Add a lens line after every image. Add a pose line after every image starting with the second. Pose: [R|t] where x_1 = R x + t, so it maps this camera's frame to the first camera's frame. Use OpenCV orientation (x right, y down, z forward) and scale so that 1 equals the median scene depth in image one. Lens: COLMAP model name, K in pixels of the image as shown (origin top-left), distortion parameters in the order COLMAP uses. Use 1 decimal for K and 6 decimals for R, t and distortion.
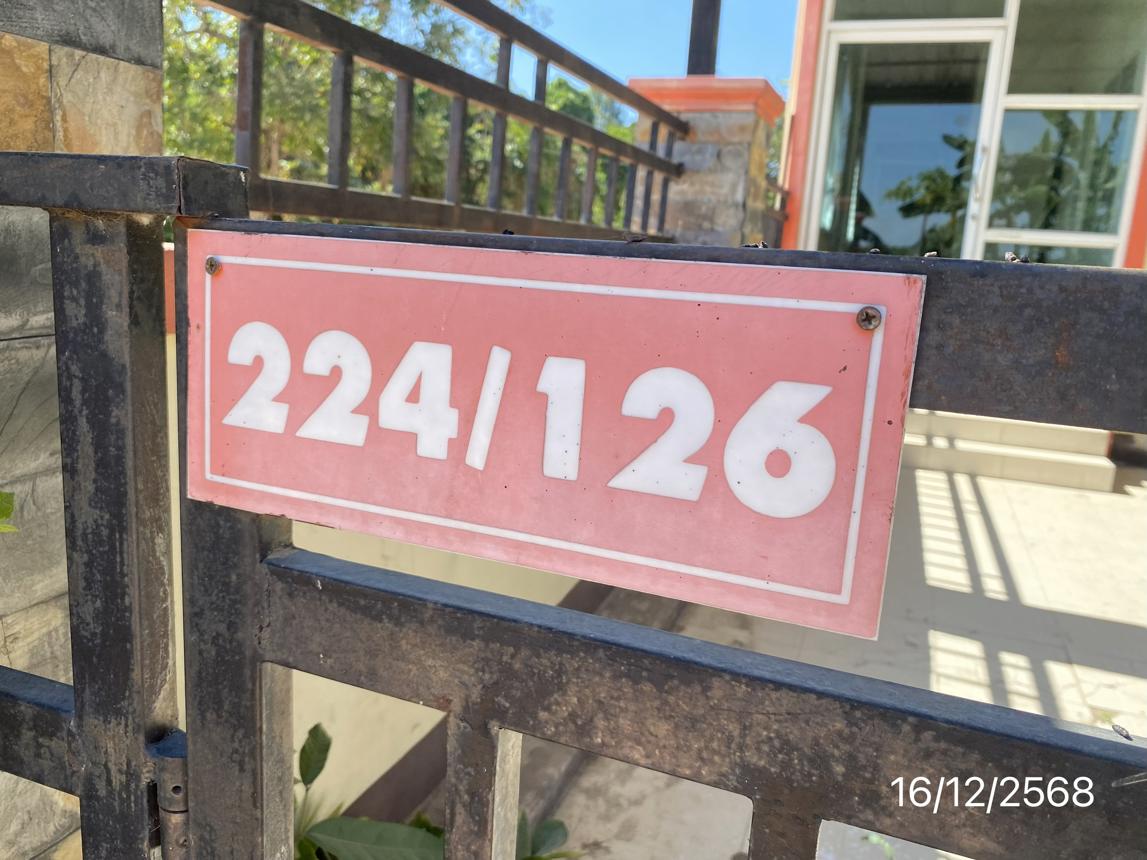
lens RADIAL K [[869.3, 0, 573.8], [0, 869.3, 428.9], [0, 0, 1]] dist [0.002961, 0.000960]
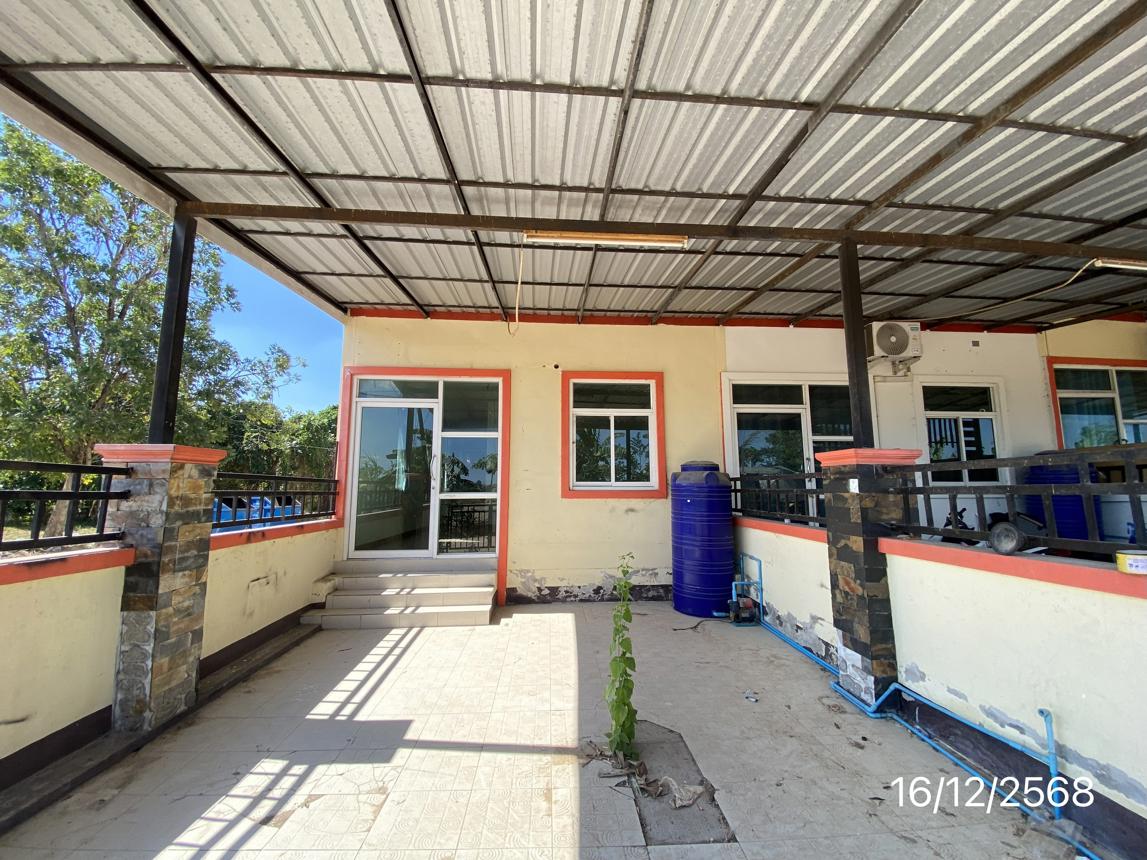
lens RADIAL K [[464.0, 0, 572.7], [0, 464.0, 427.7], [0, 0, 1]] dist [-0.003156, -0.000318]
pose [[0.913211, -0.011016, 0.407339, 0.564938], [0.141721, 0.945815, -0.292145, -0.025429], [-0.382049, 0.324518, 0.865290, -0.192544]]
